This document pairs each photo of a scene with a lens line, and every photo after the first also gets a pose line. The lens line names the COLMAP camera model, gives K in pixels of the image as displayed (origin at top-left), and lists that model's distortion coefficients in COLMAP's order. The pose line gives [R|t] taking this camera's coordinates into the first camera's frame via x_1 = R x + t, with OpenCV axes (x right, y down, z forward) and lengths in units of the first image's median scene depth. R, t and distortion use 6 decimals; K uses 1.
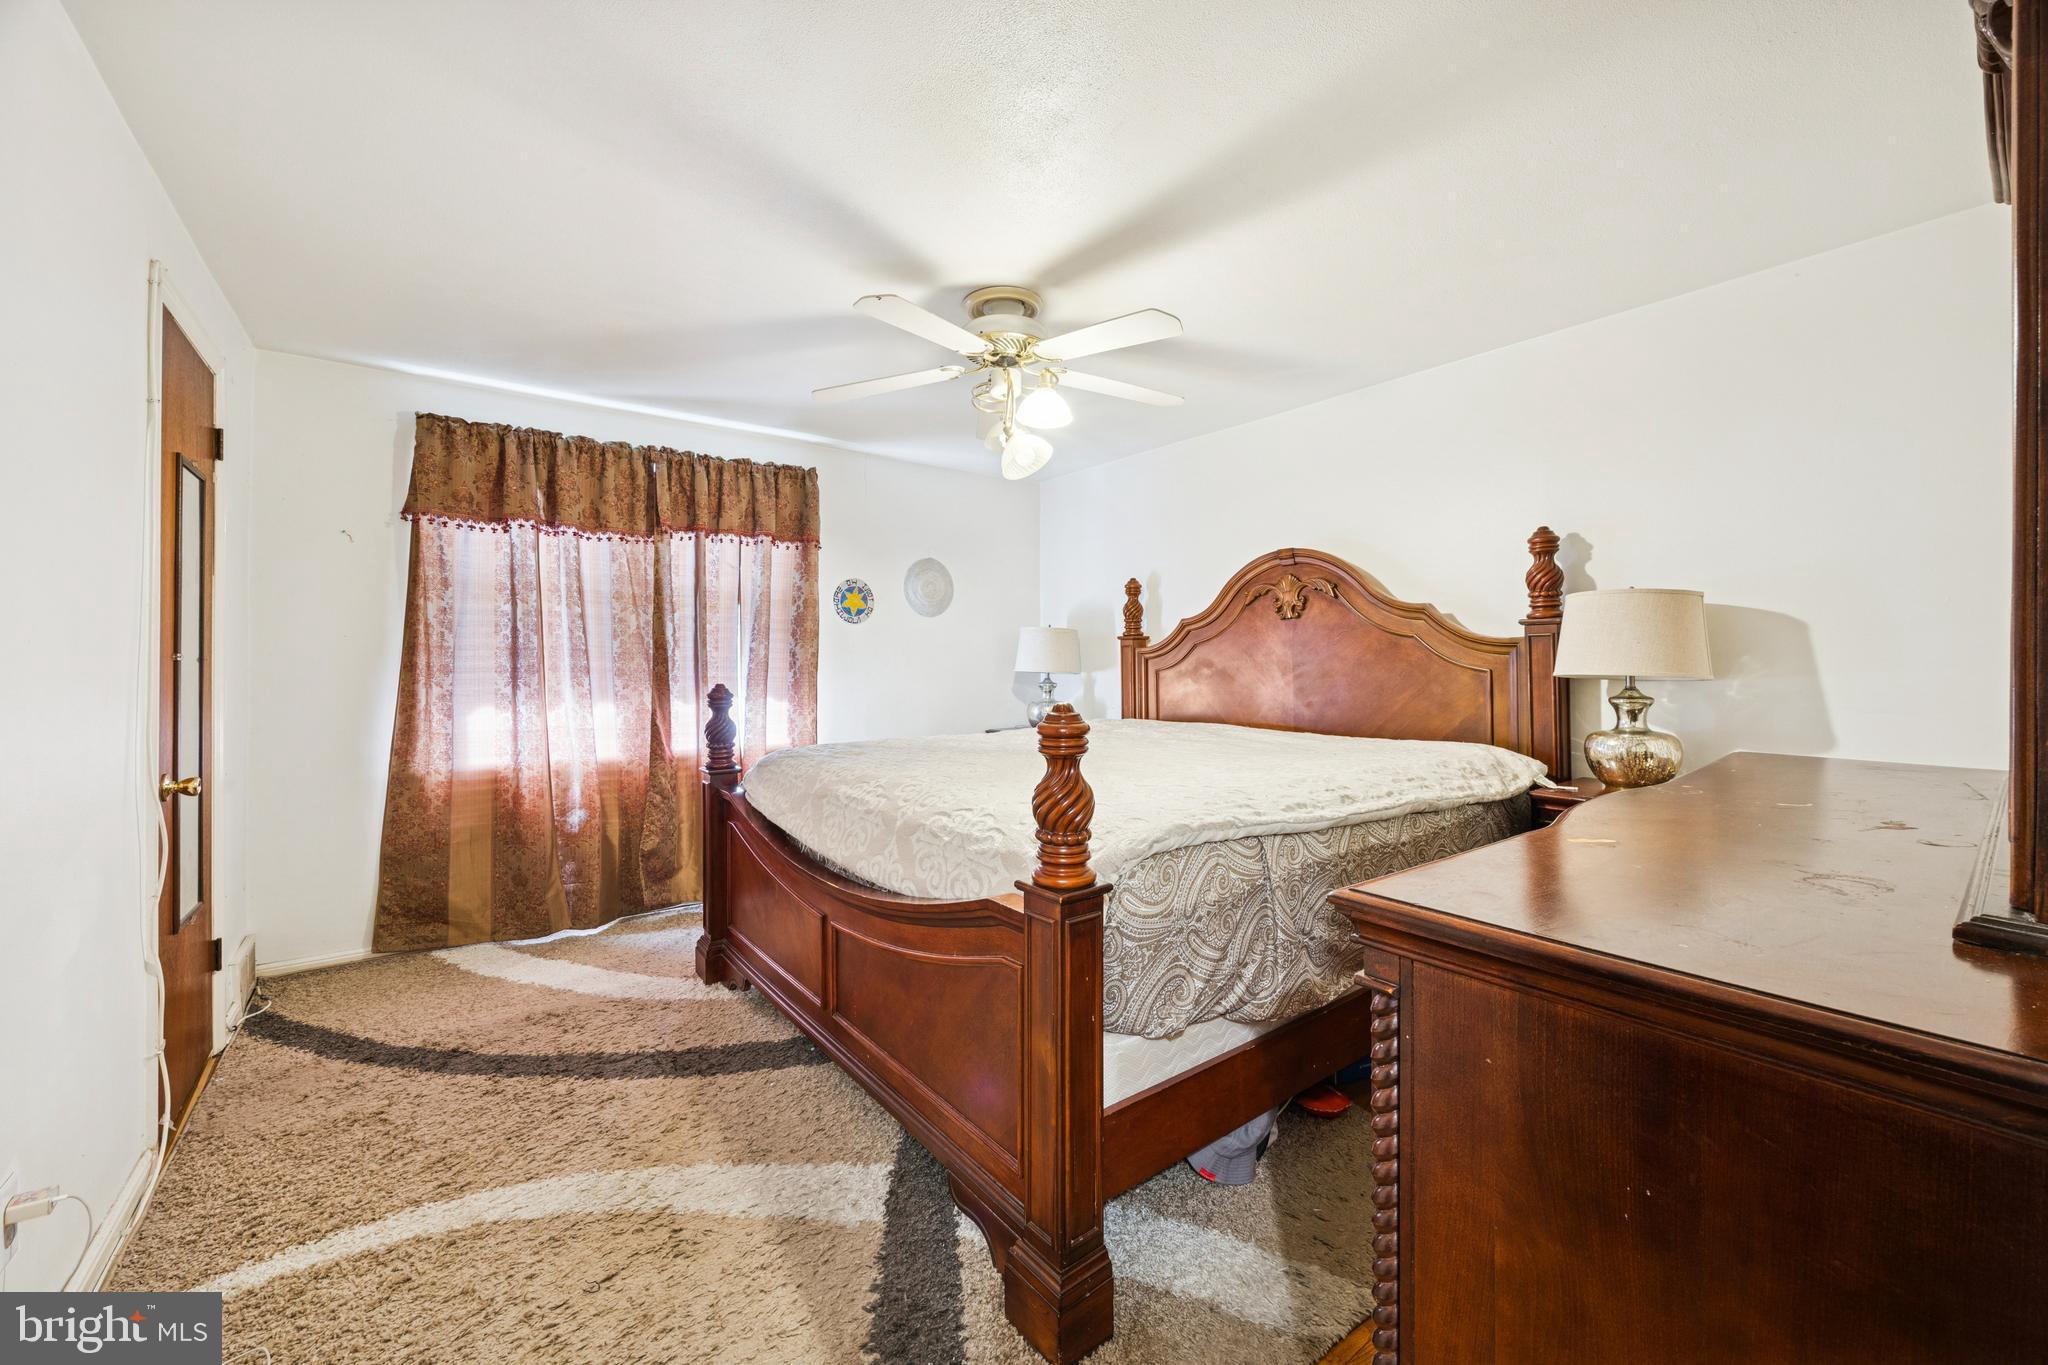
lens RADIAL K [[783.5, 0, 1022.5], [0, 783.5, 658.6], [0, 0, 1]] dist [-0.000607, -0.000019]
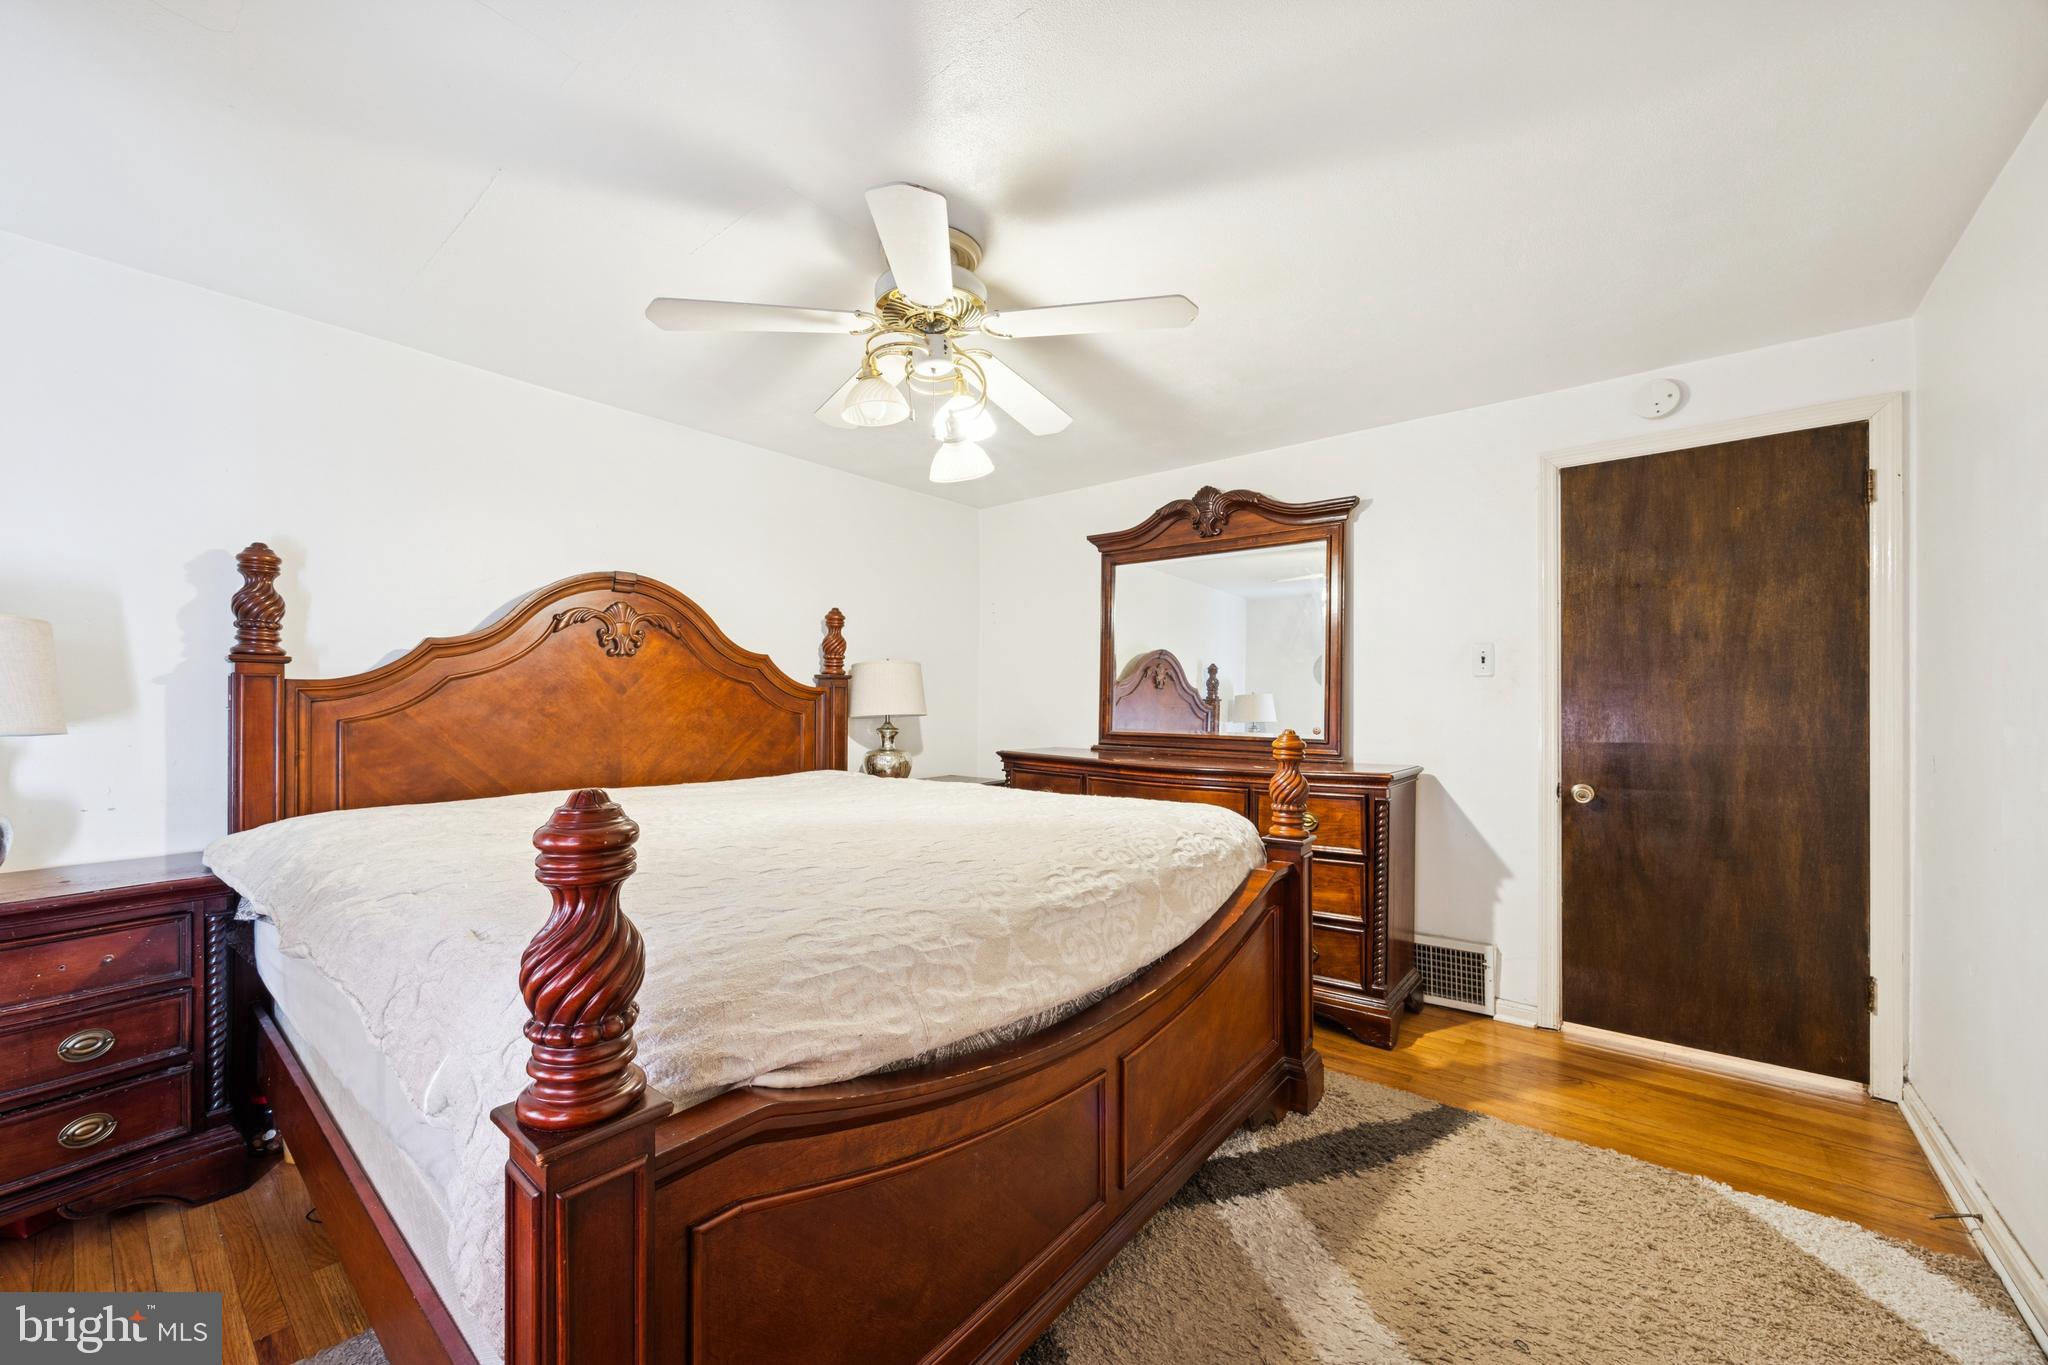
lens RADIAL K [[763.3, 0, 1021.4], [0, 763.3, 704.8], [0, 0, 1]] dist [0.000069, 0.000011]
pose [[-0.229796, 0.003743, 0.973232, -0.792729], [-0.000475, 0.999992, -0.003959, 0.008342], [-0.973239, -0.001372, -0.229792, 1.091931]]
